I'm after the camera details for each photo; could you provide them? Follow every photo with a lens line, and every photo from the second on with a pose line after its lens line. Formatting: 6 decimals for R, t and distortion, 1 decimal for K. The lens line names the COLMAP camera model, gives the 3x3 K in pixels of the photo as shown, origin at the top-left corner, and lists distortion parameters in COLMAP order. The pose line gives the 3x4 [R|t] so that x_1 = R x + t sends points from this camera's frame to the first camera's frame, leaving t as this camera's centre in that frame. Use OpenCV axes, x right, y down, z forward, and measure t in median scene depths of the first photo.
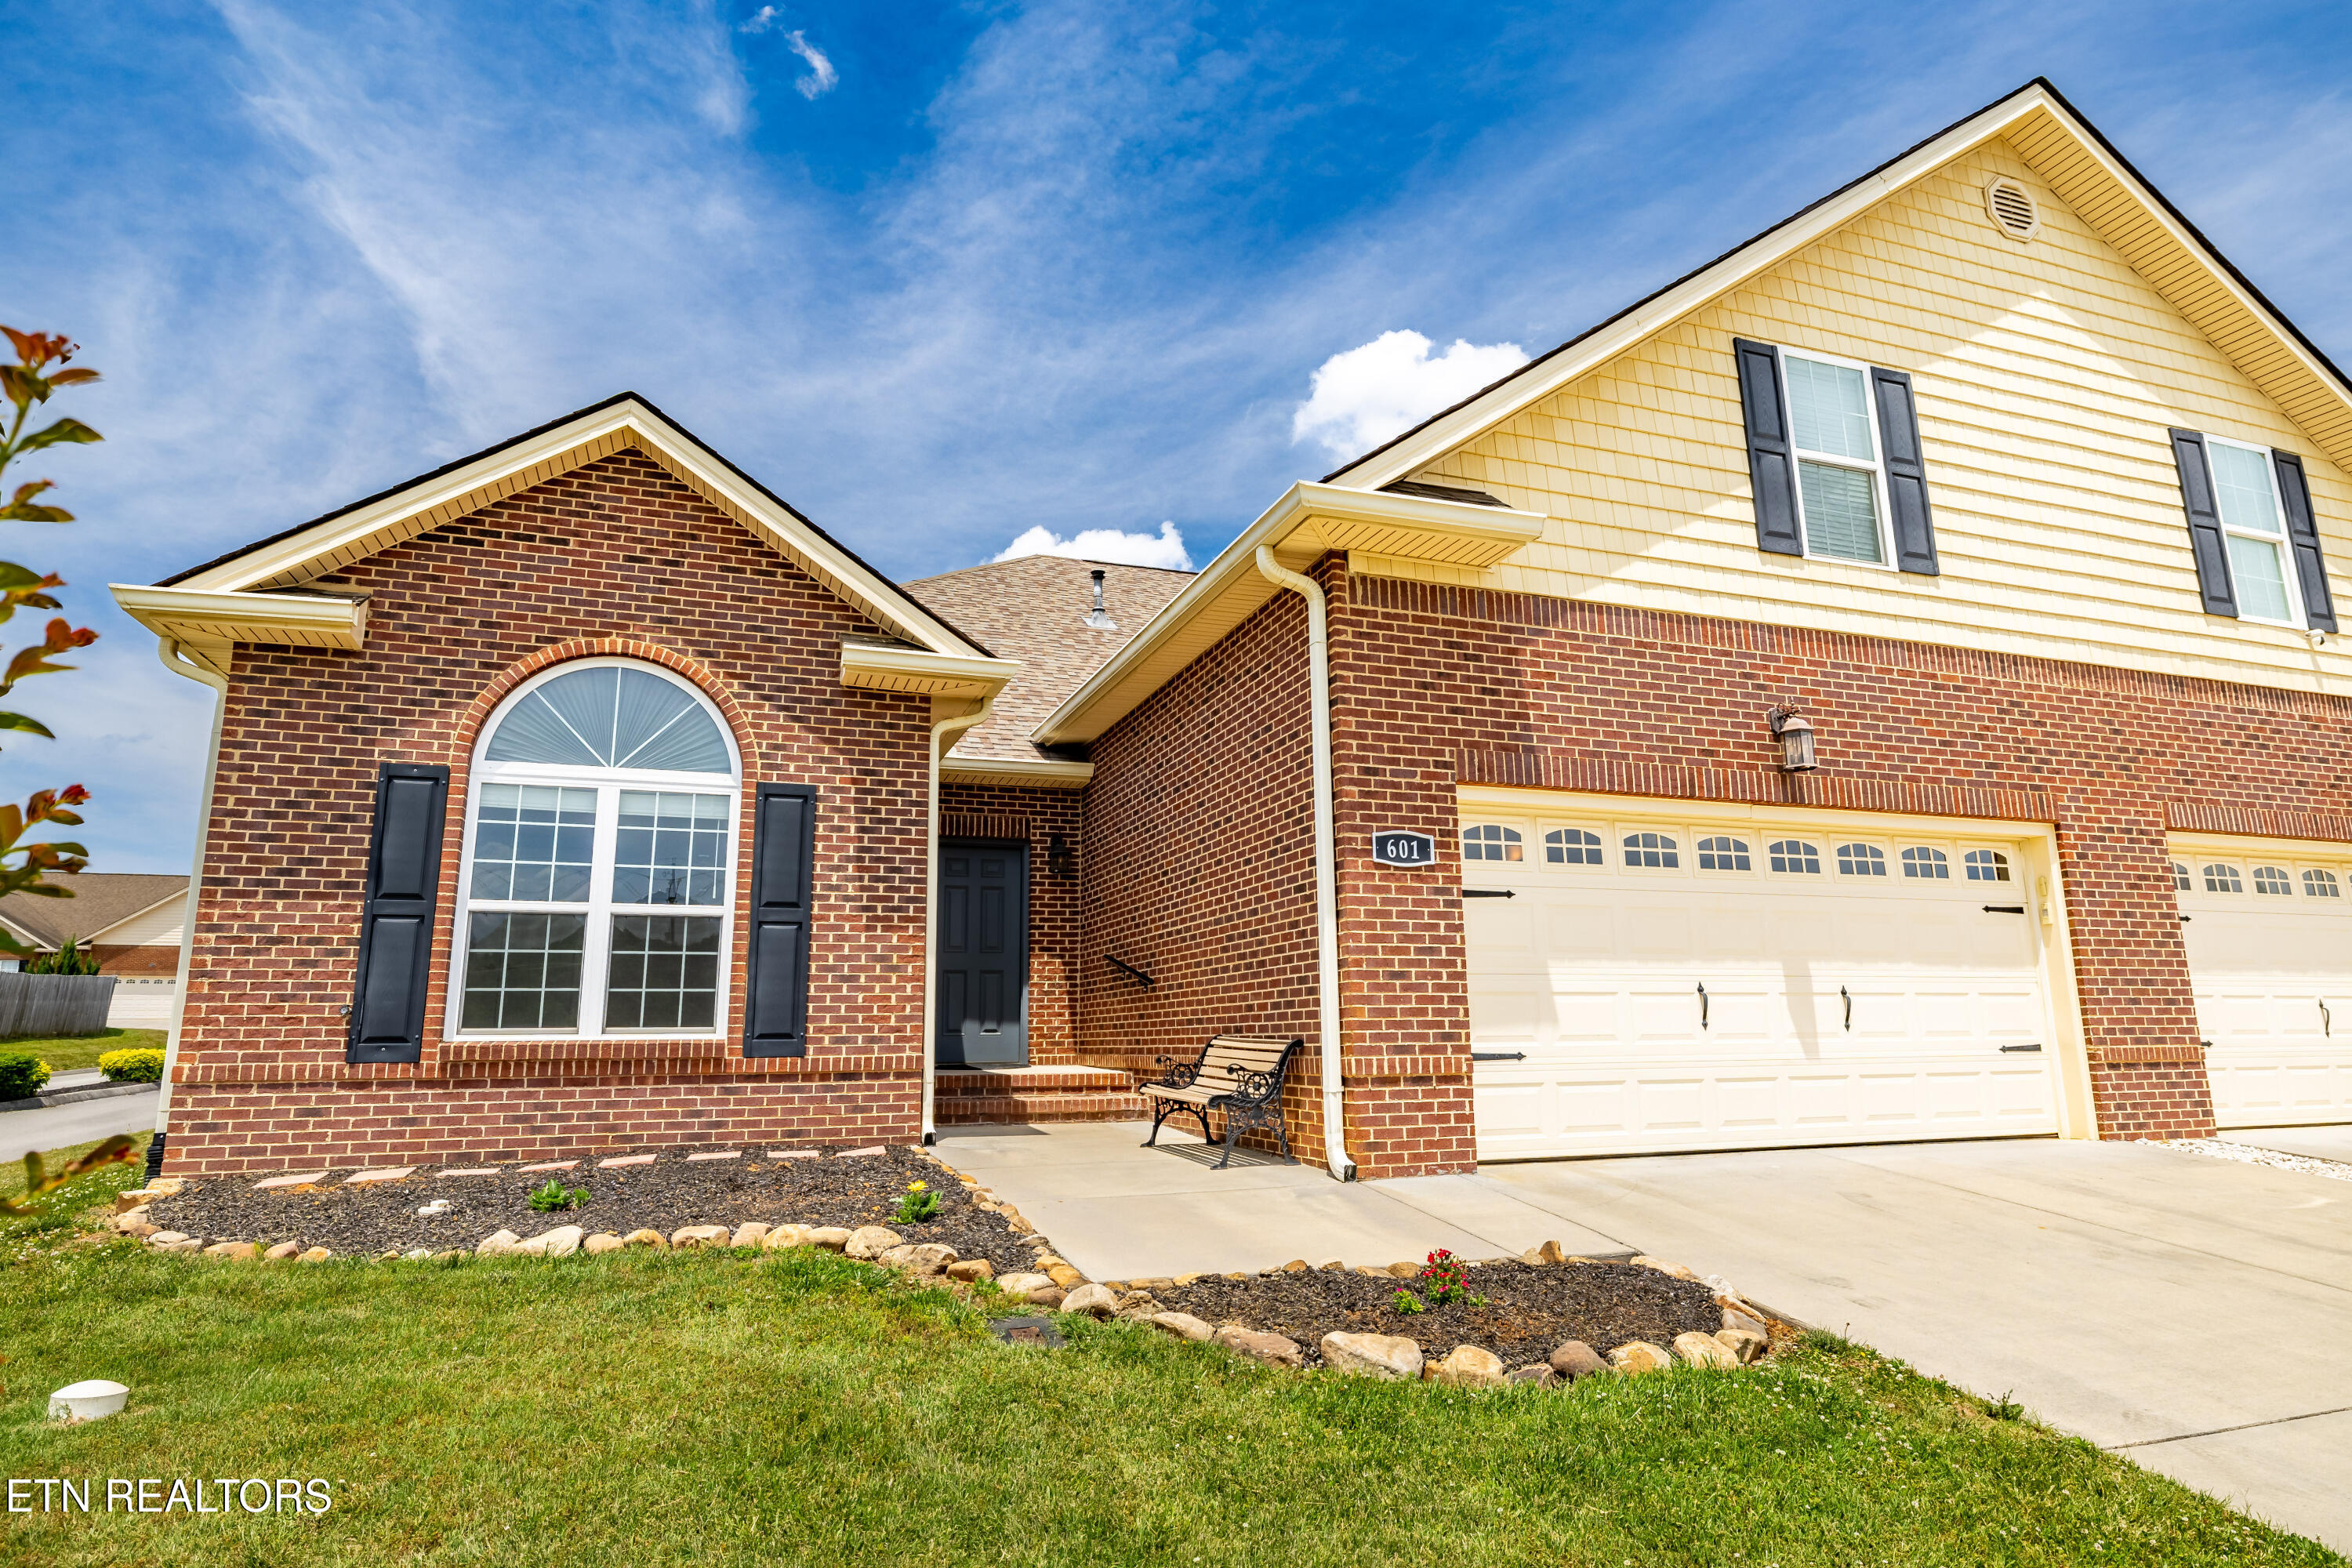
lens RADIAL K [[1292.7, 0, 1172.5], [0, 1292.7, 773.8], [0, 0, 1]] dist [-0.000969, -0.001592]
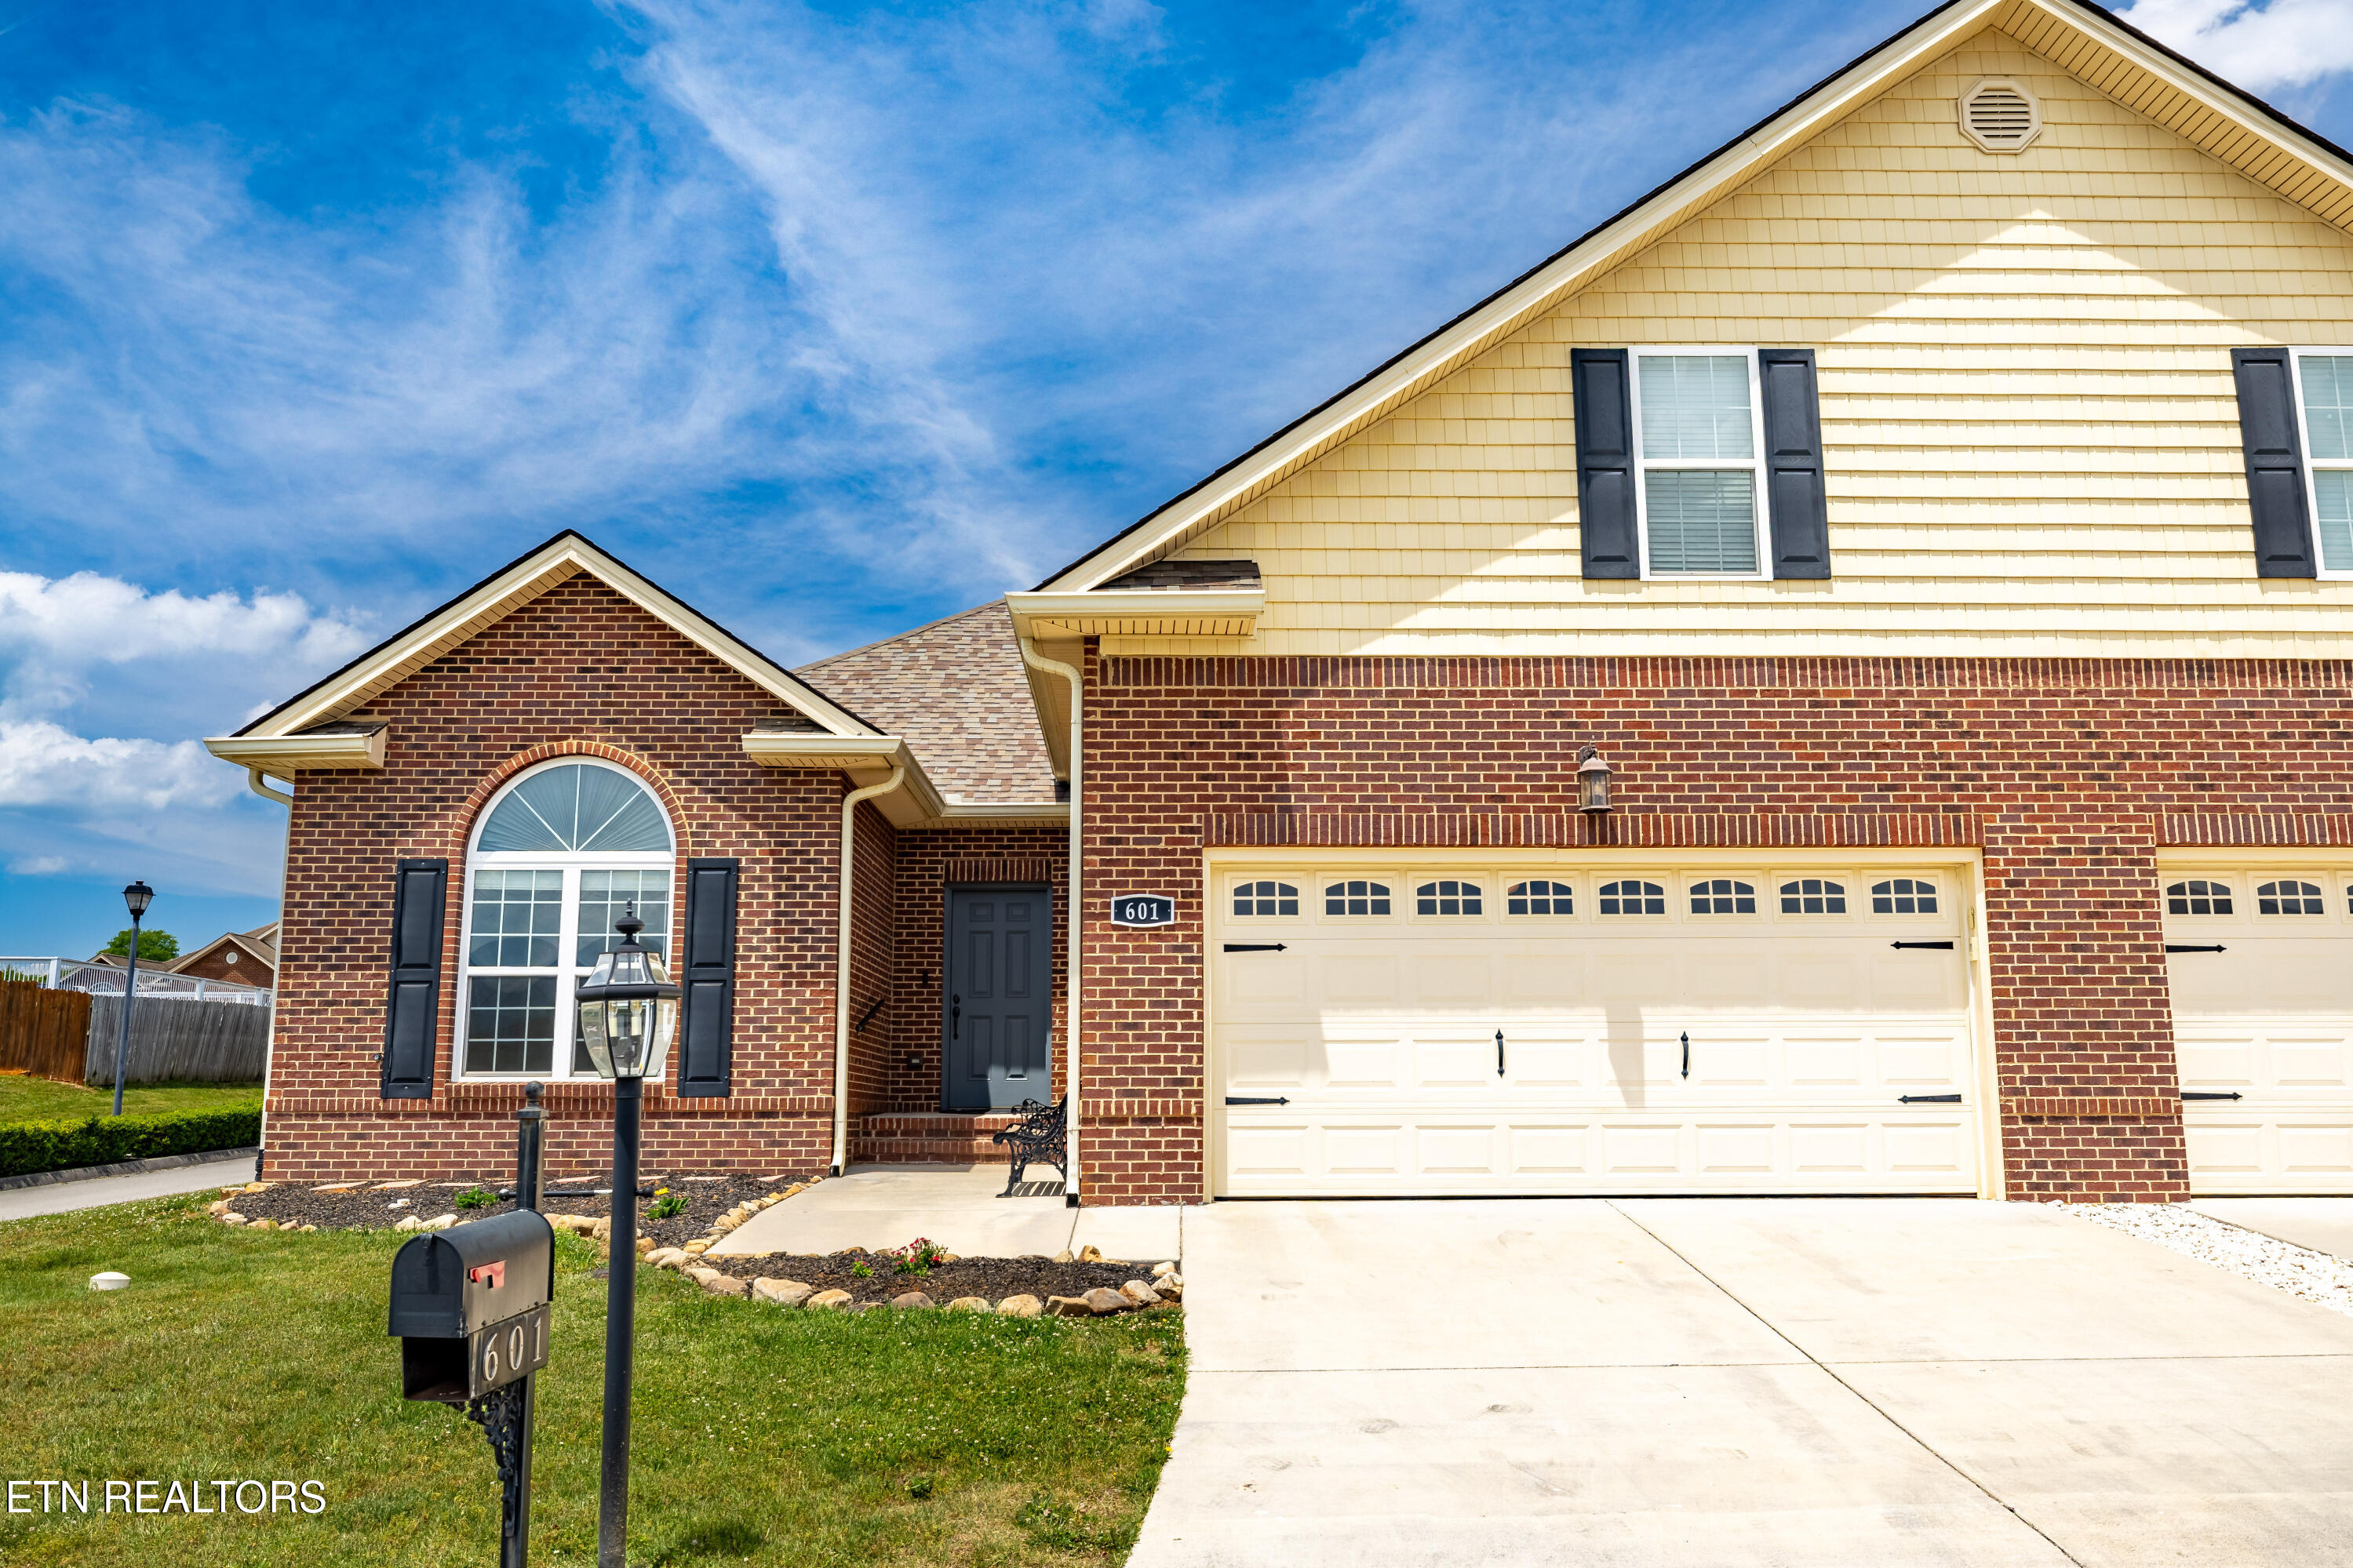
lens RADIAL K [[1797.7, 0, 1179.1], [0, 1797.7, 771.5], [0, 0, 1]] dist [-0.004210, -0.003990]
pose [[0.947306, -0.049865, -0.316426, 0.619796], [0.058168, 0.998165, 0.016843, -0.074417], [0.315005, -0.034361, 0.948468, -0.382144]]
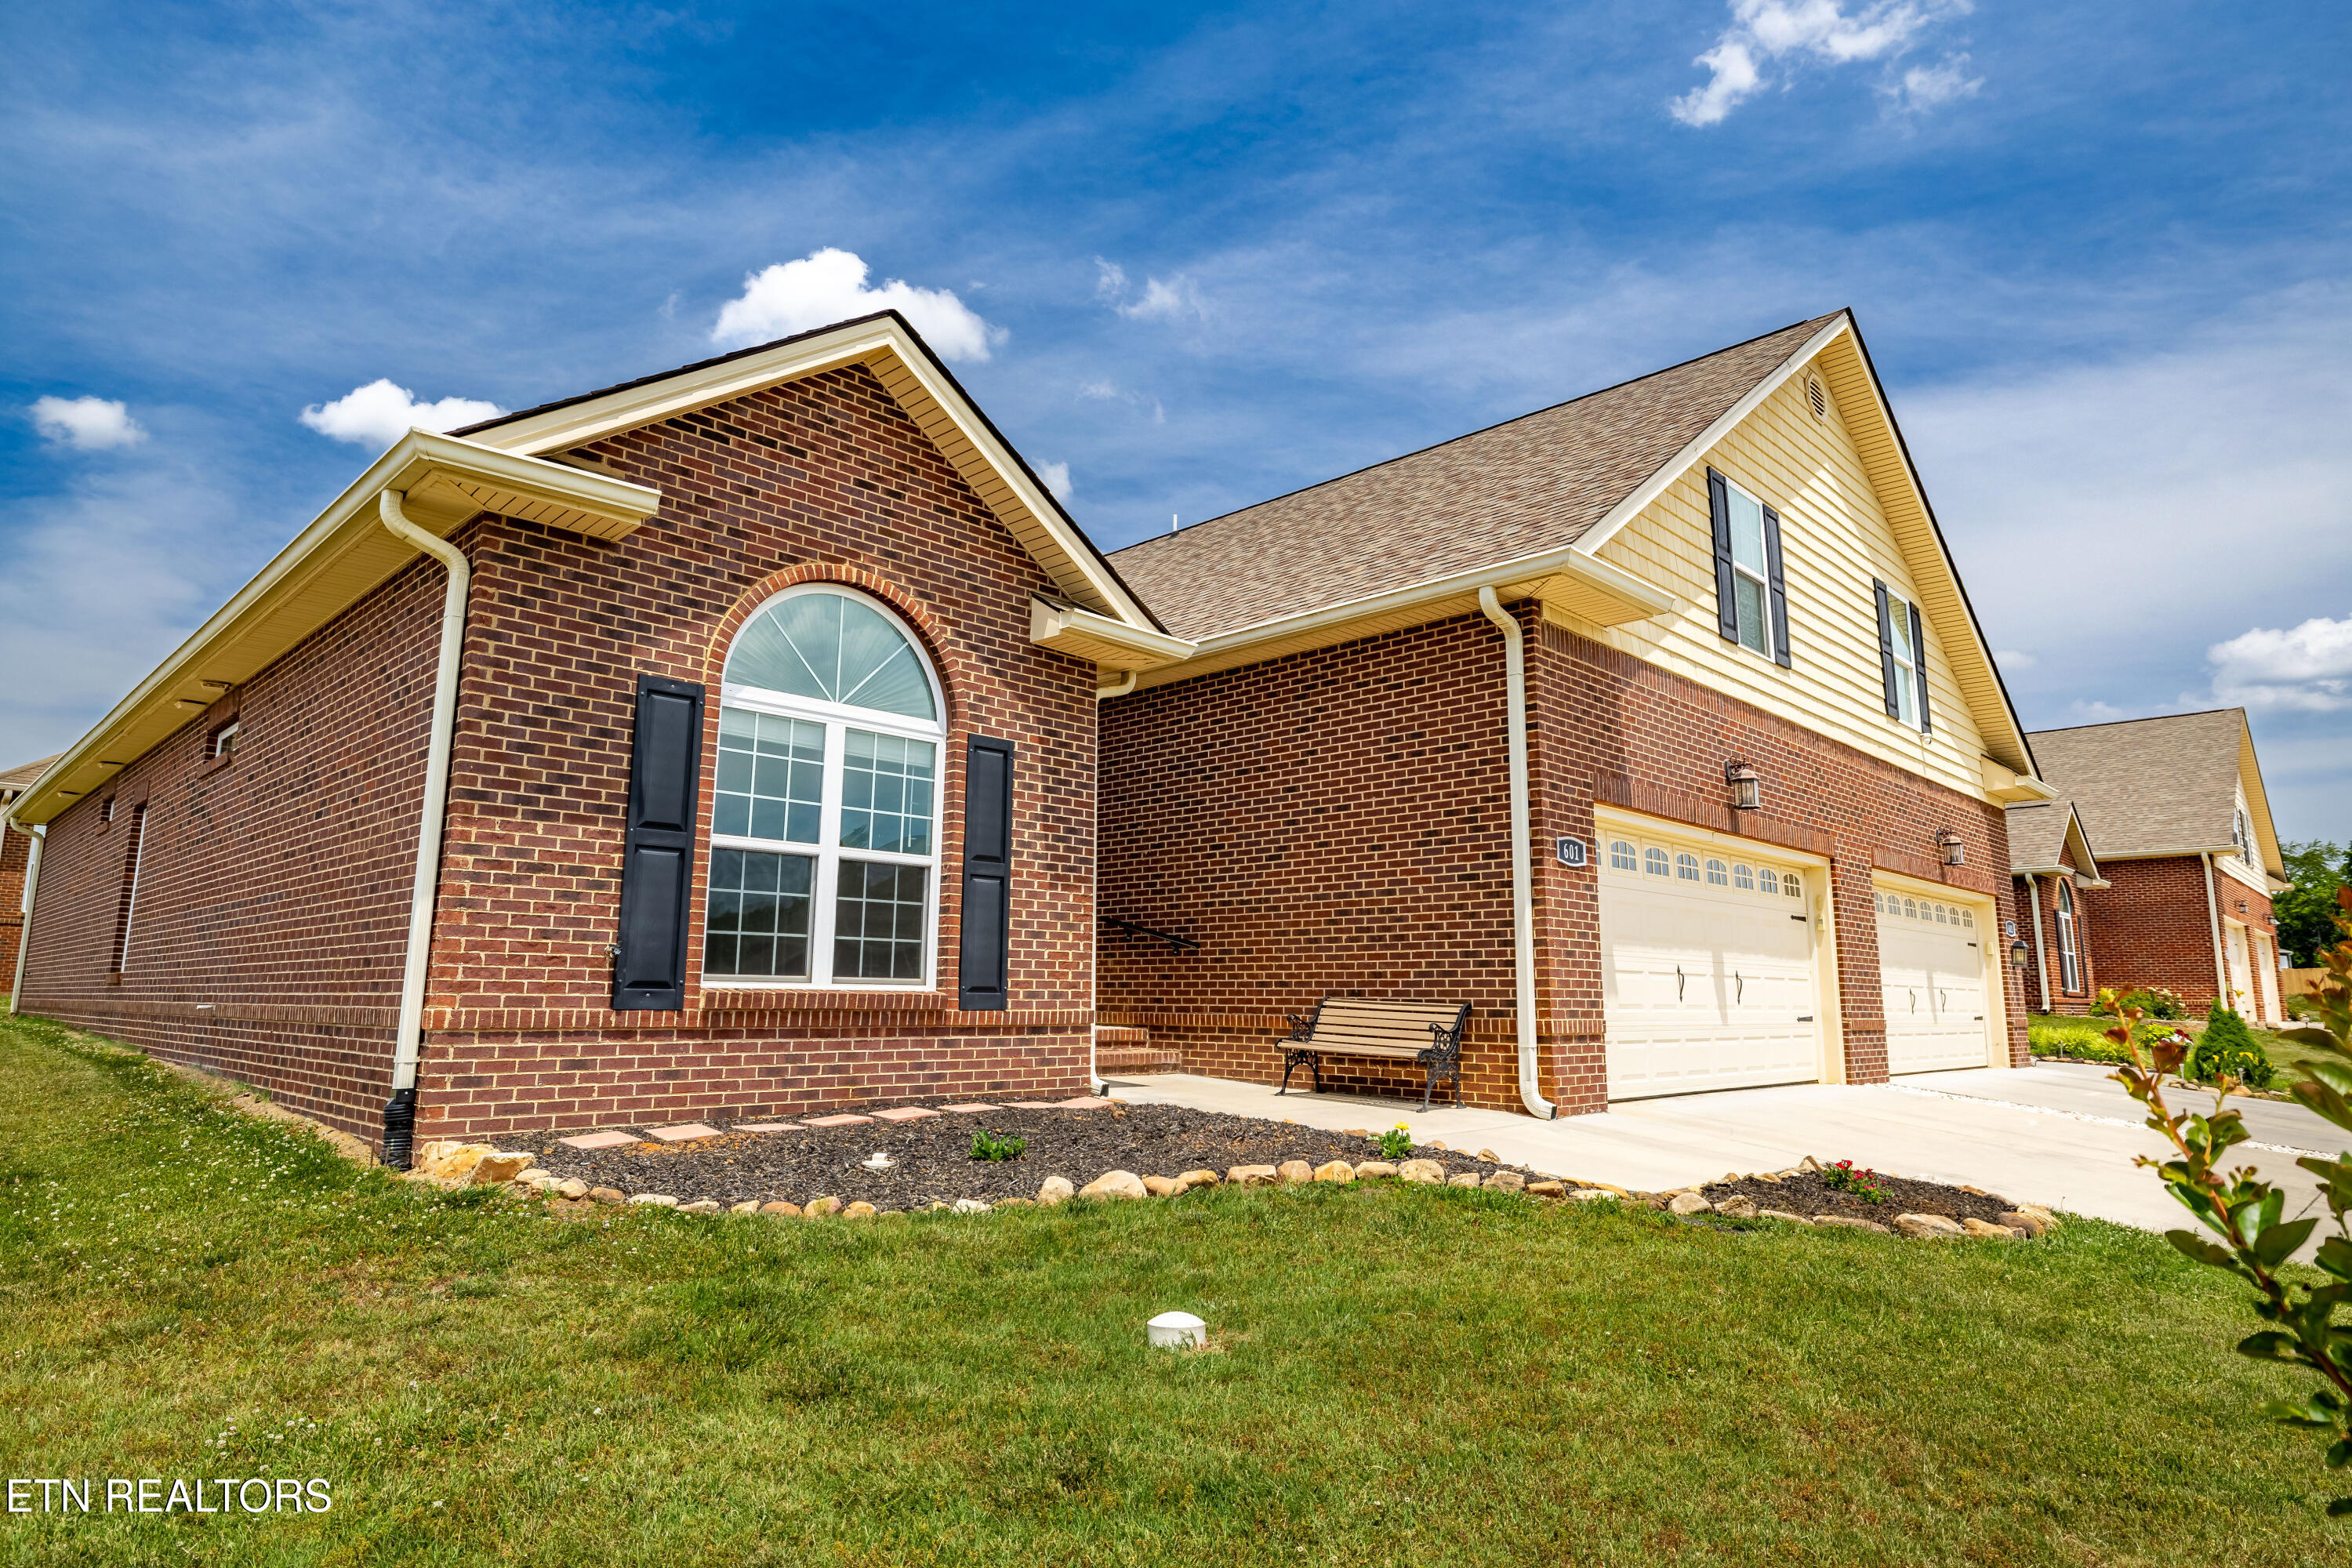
lens RADIAL K [[1324.7, 0, 1171.5], [0, 1324.7, 772.7], [0, 0, 1]] dist [-0.001262, -0.001887]
pose [[0.901186, 0.092933, 0.423353, -0.630008], [-0.107242, 0.994182, 0.010046, 0.010055], [-0.419956, -0.054455, 0.905909, 0.018181]]
